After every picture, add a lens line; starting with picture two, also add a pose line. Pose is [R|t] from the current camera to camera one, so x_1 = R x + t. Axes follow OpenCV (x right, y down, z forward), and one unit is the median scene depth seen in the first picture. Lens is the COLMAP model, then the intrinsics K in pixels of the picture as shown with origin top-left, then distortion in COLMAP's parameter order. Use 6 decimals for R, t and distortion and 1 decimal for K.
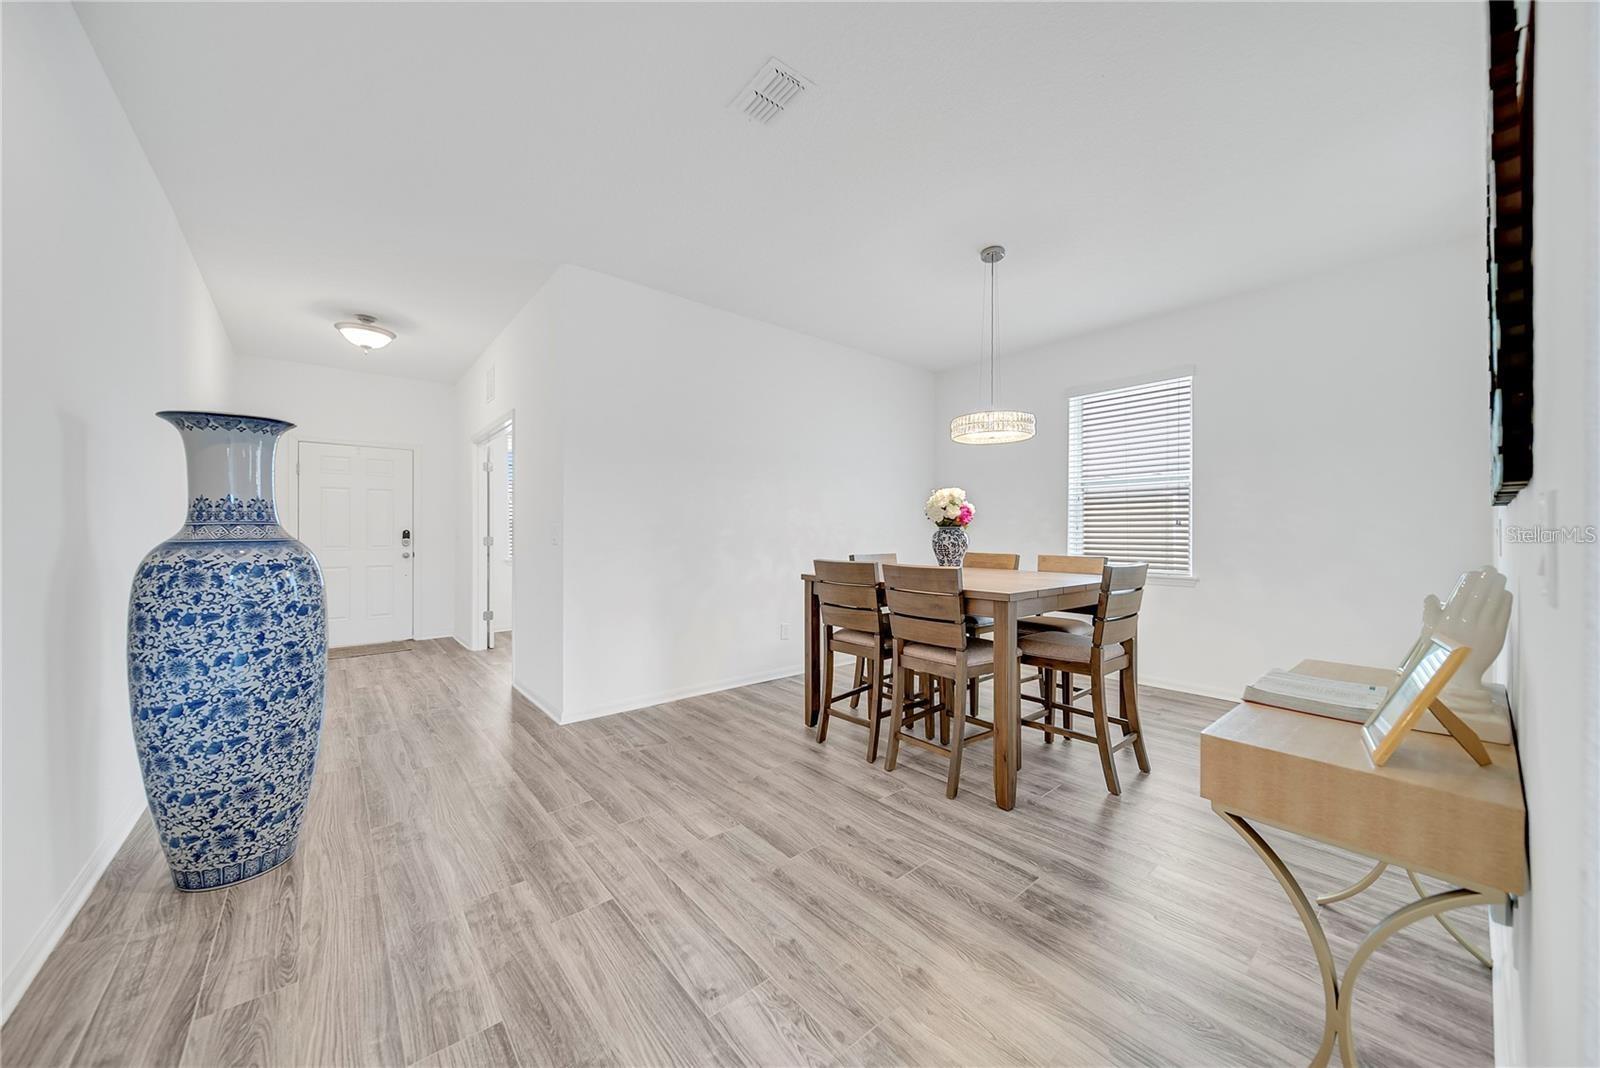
lens RADIAL K [[564.4, 0, 798.5], [0, 564.4, 530.9], [0, 0, 1]] dist [-0.001432, -0.000735]
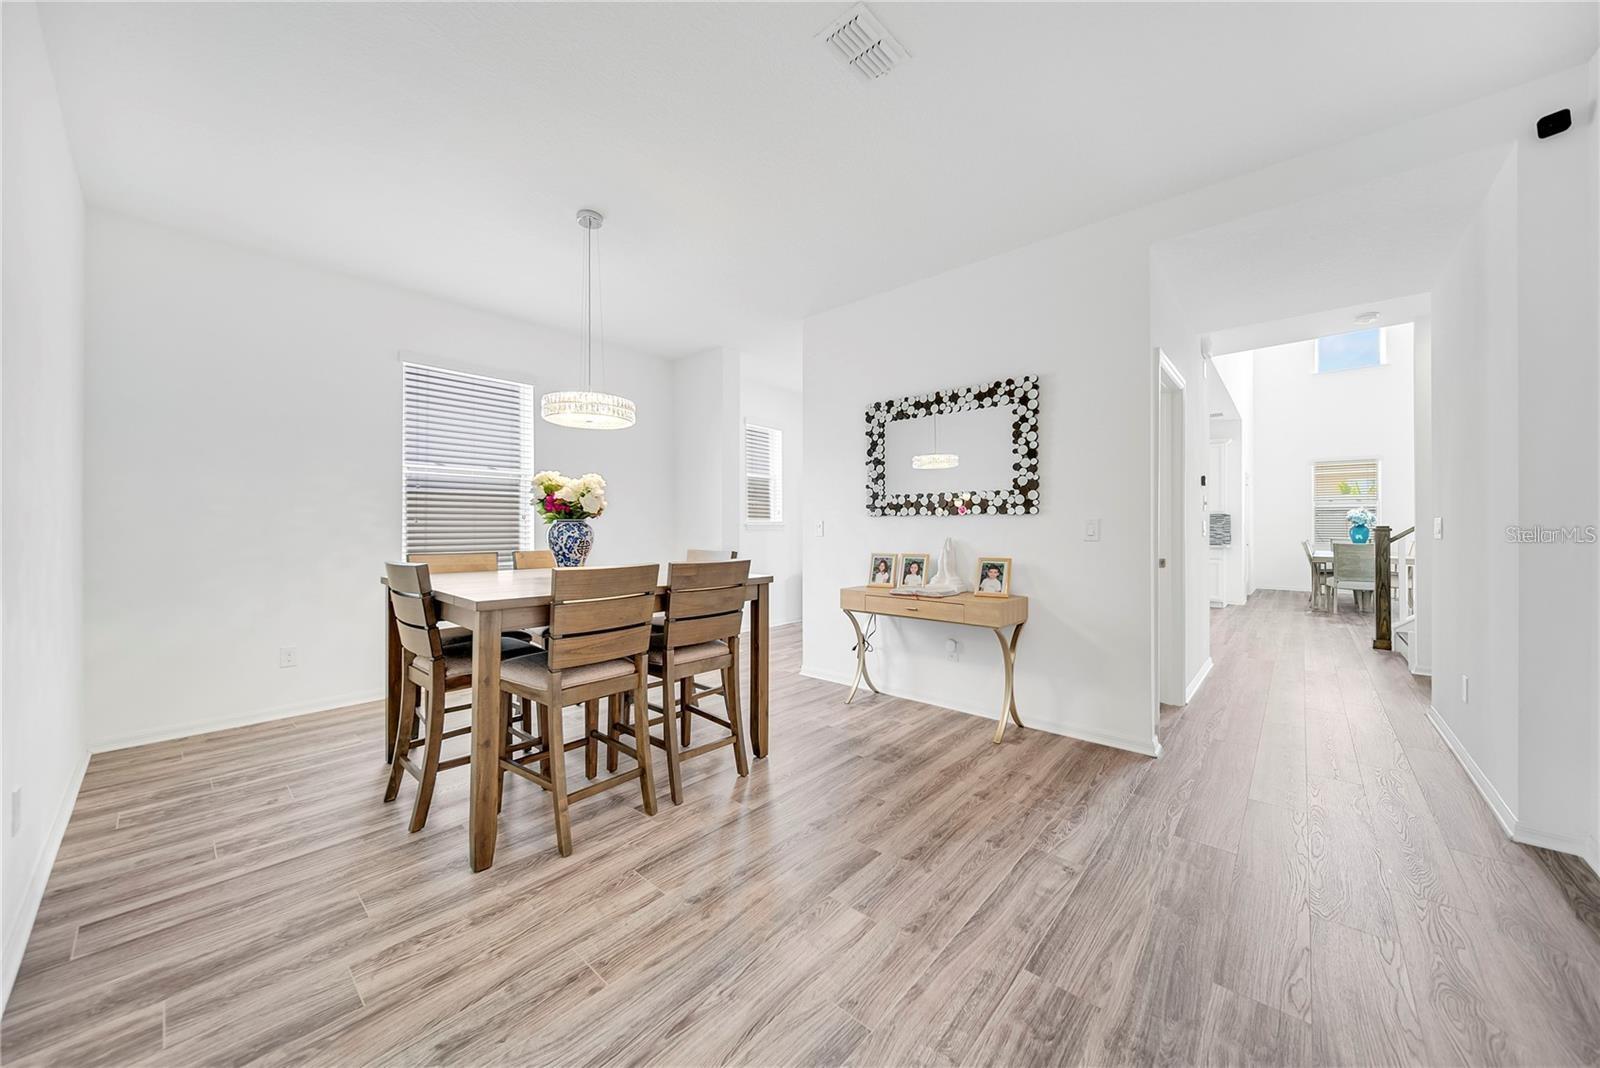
lens RADIAL K [[564.4, 0, 802.1], [0, 564.4, 527.2], [0, 0, 1]] dist [-0.001432, -0.000735]
pose [[-0.145411, -0.002974, 0.989367, -1.059515], [-0.002266, 0.999994, 0.002673, 0.003154], [-0.989369, -0.001853, -0.145416, 1.392934]]
